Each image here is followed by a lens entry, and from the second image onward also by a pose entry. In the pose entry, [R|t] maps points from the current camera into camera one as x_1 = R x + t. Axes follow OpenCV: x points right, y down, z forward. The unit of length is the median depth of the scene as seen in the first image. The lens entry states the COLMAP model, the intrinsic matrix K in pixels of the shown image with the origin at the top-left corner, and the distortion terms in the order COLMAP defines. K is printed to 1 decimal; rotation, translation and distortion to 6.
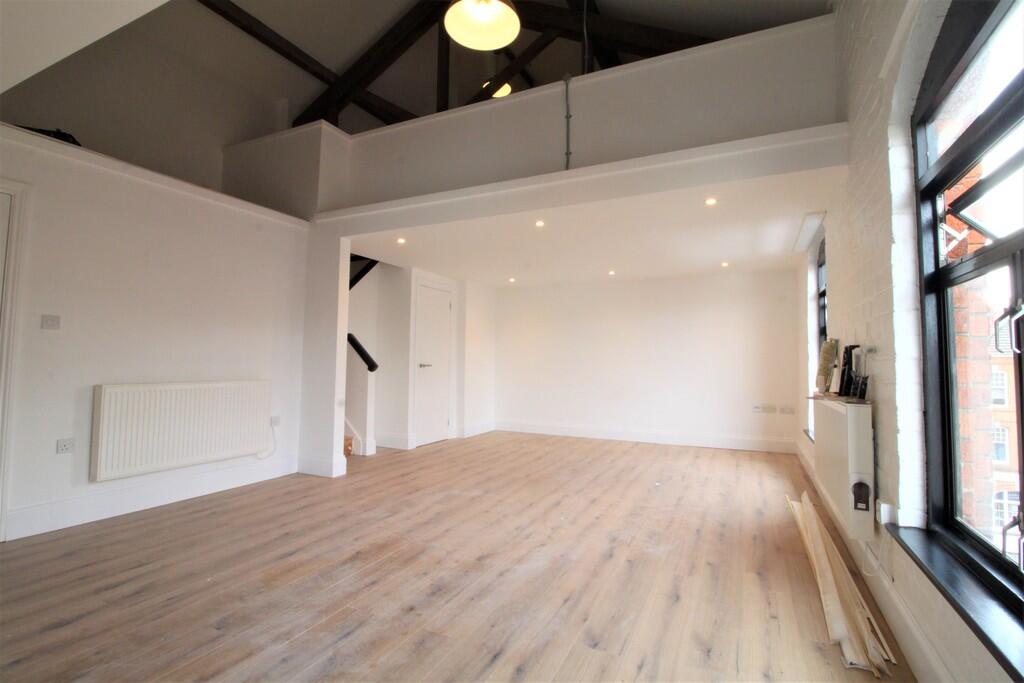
lens RADIAL K [[477.9, 0, 515.6], [0, 477.9, 329.0], [0, 0, 1]] dist [0.000186, -0.013004]
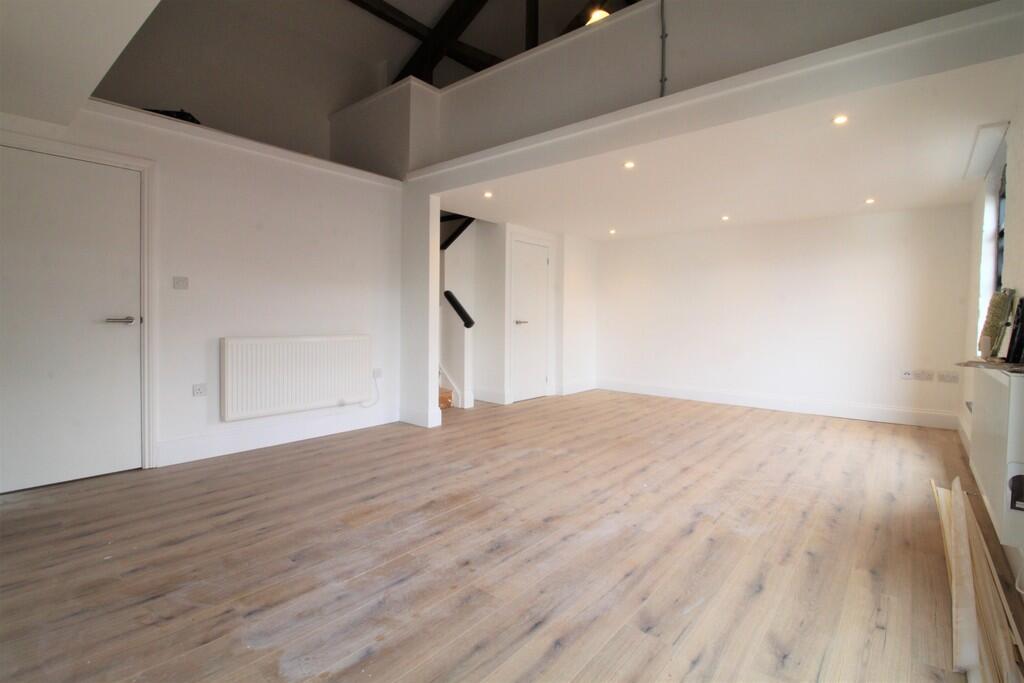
lens RADIAL K [[477.9, 0, 515.6], [0, 477.9, 329.0], [0, 0, 1]] dist [0.000186, -0.013004]
pose [[0.969680, 0.006922, -0.244280, 0.078532], [0.014834, 0.996088, 0.087111, 0.006922], [0.243927, -0.088093, 0.965784, 0.063811]]
